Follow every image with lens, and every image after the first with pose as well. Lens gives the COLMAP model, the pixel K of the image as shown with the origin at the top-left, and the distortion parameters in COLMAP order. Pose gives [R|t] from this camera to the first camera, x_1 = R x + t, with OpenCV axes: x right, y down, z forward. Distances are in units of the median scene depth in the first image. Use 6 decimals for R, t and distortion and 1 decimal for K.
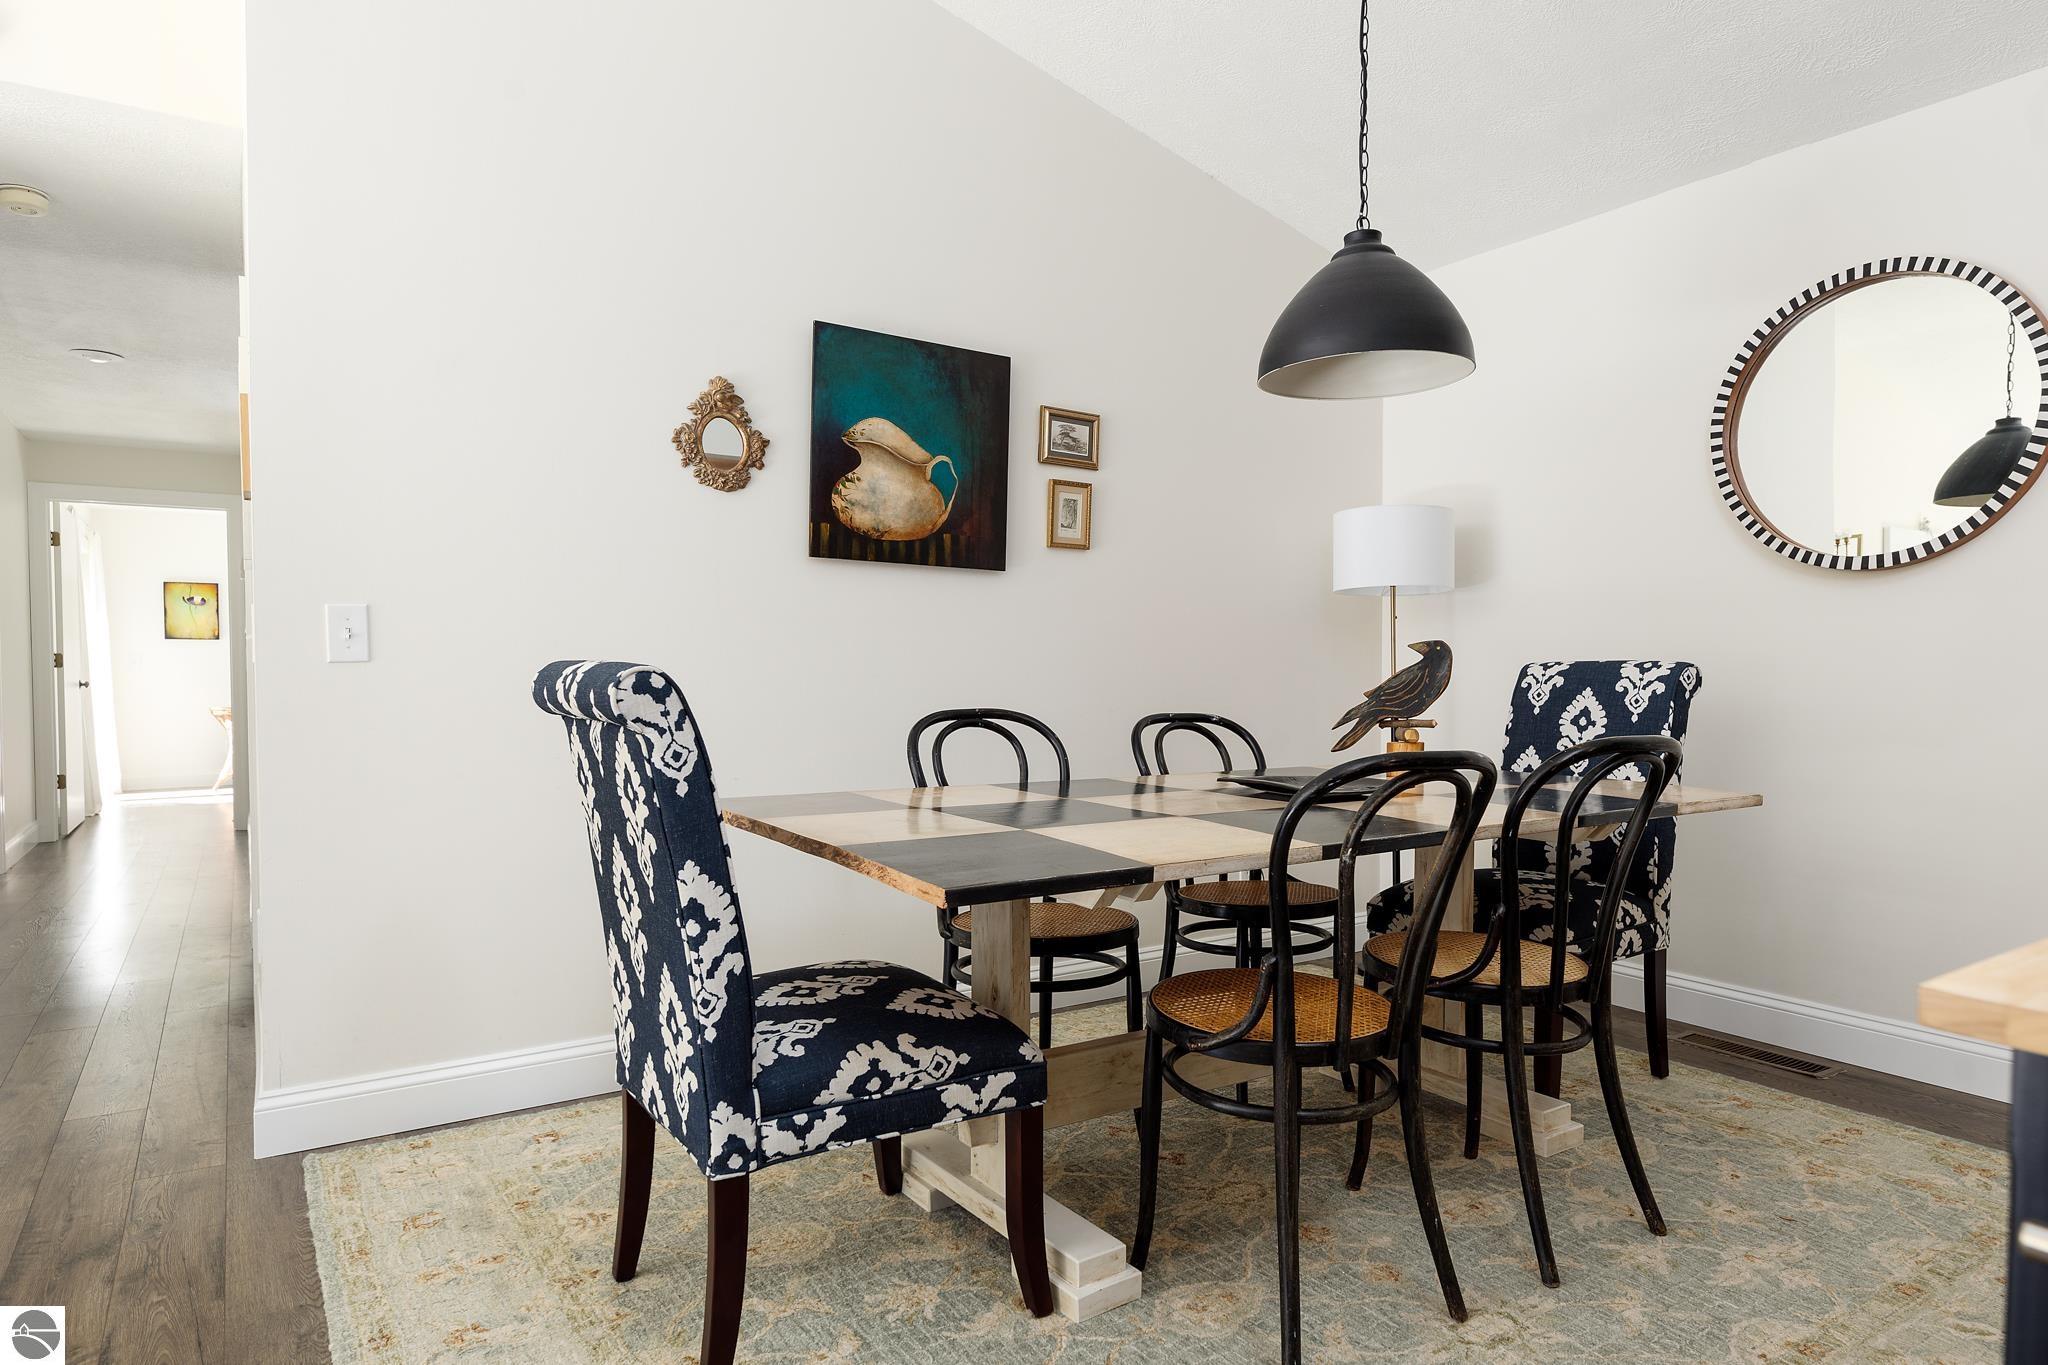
lens RADIAL K [[1235.5, 0, 1024.0], [0, 1235.5, 682.5], [0, 0, 1]] dist [0.011680, 0.002265]
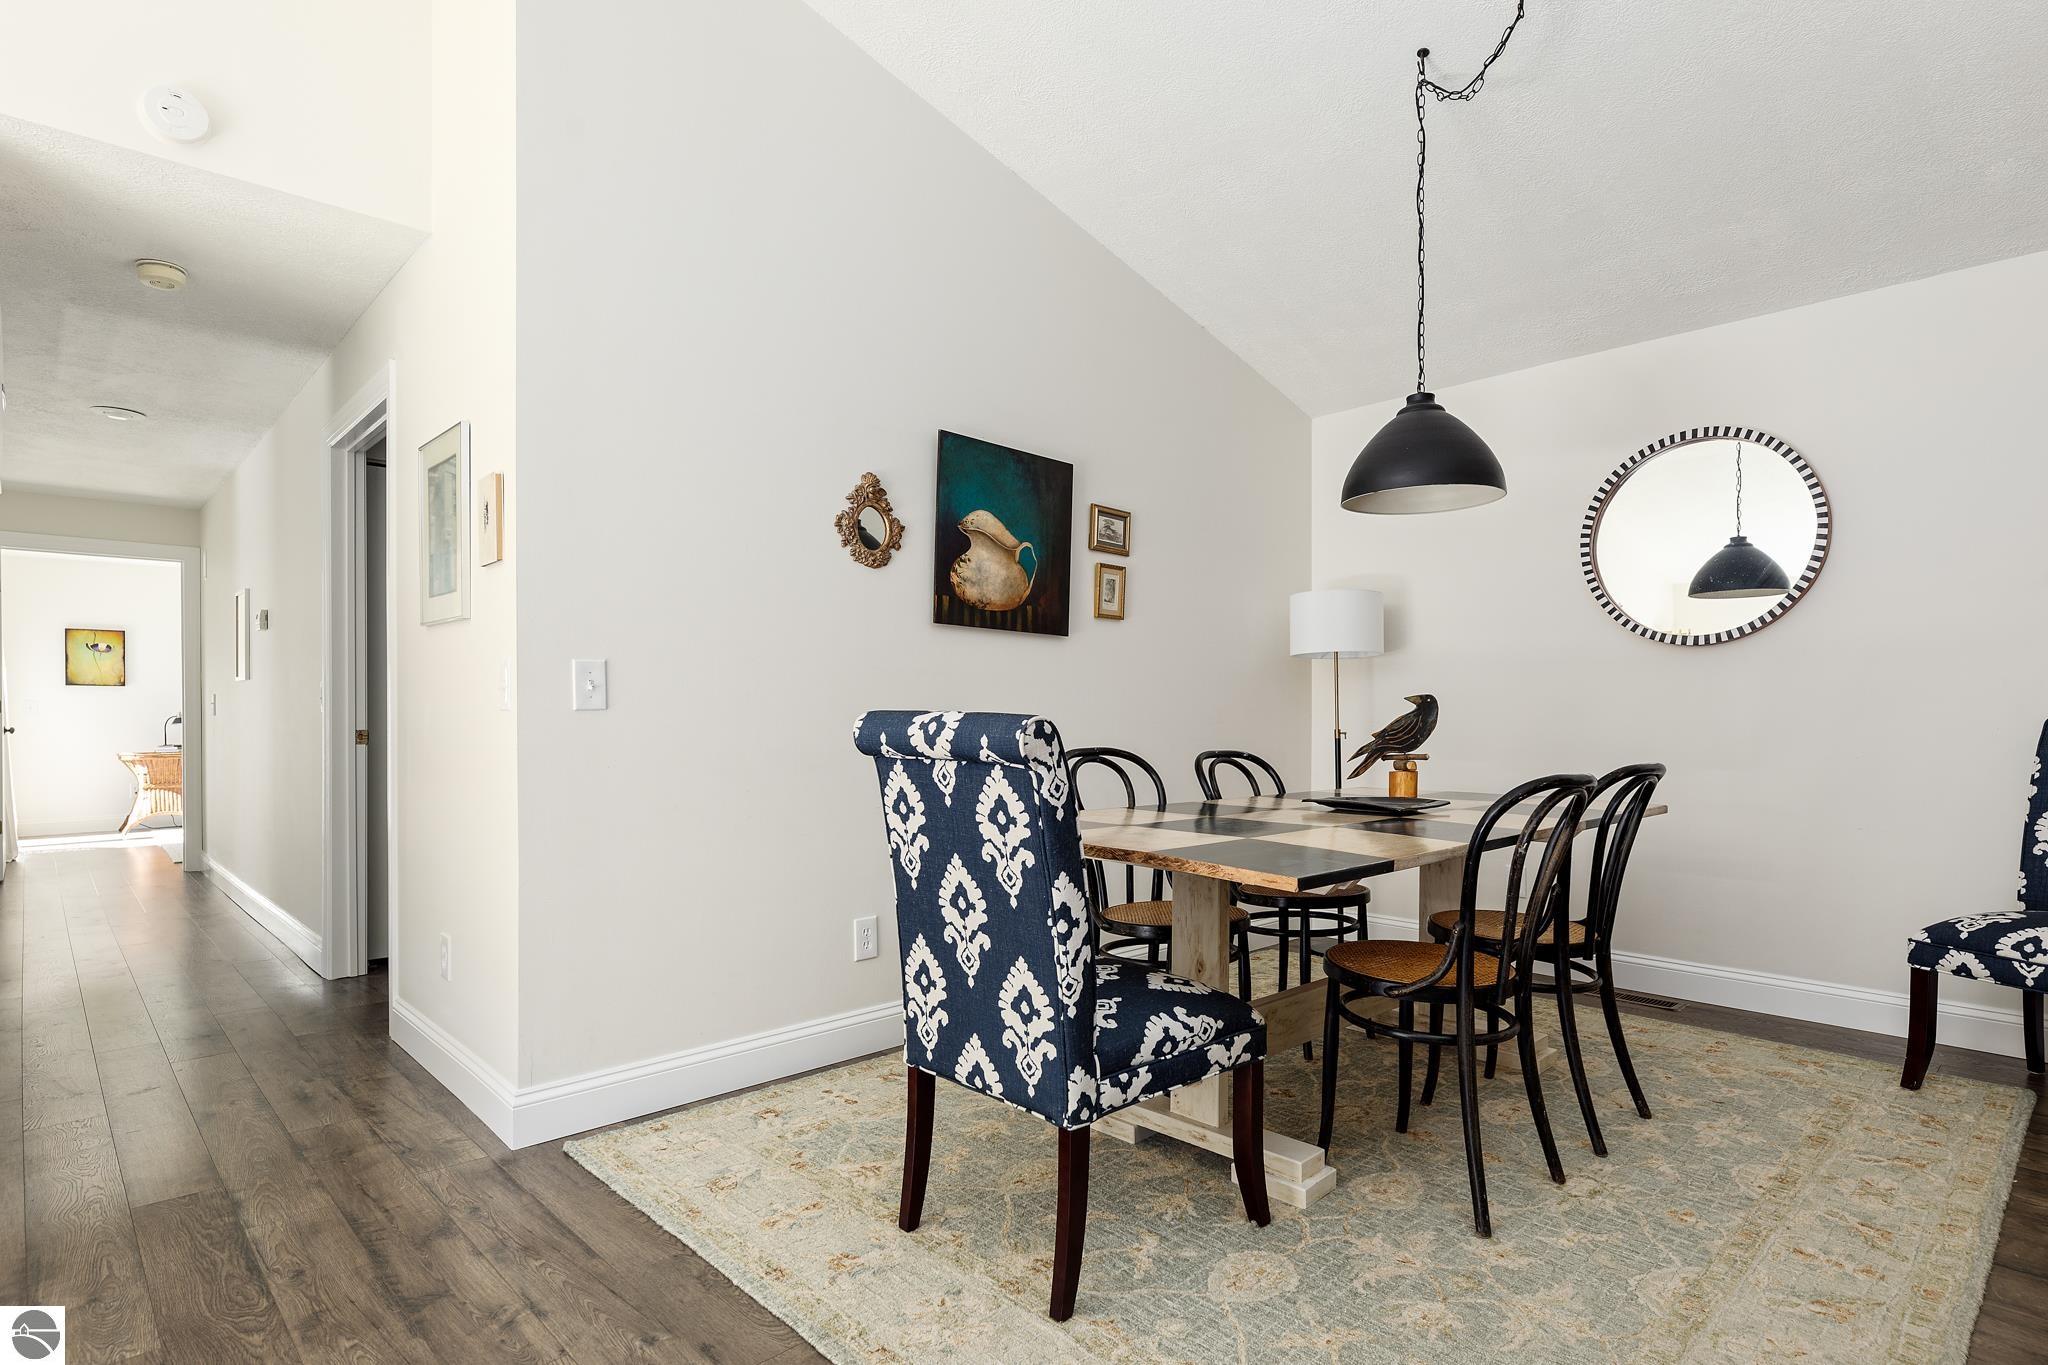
lens RADIAL K [[1057.2, 0, 1048.1], [0, 1057.2, 686.1], [0, 0, 1]] dist [0.005736, 0.014025]
pose [[0.981220, 0.005020, 0.192827, -0.403409], [0.002087, 0.999327, -0.036635, -0.003954], [-0.192881, 0.036349, 0.980549, -0.044422]]
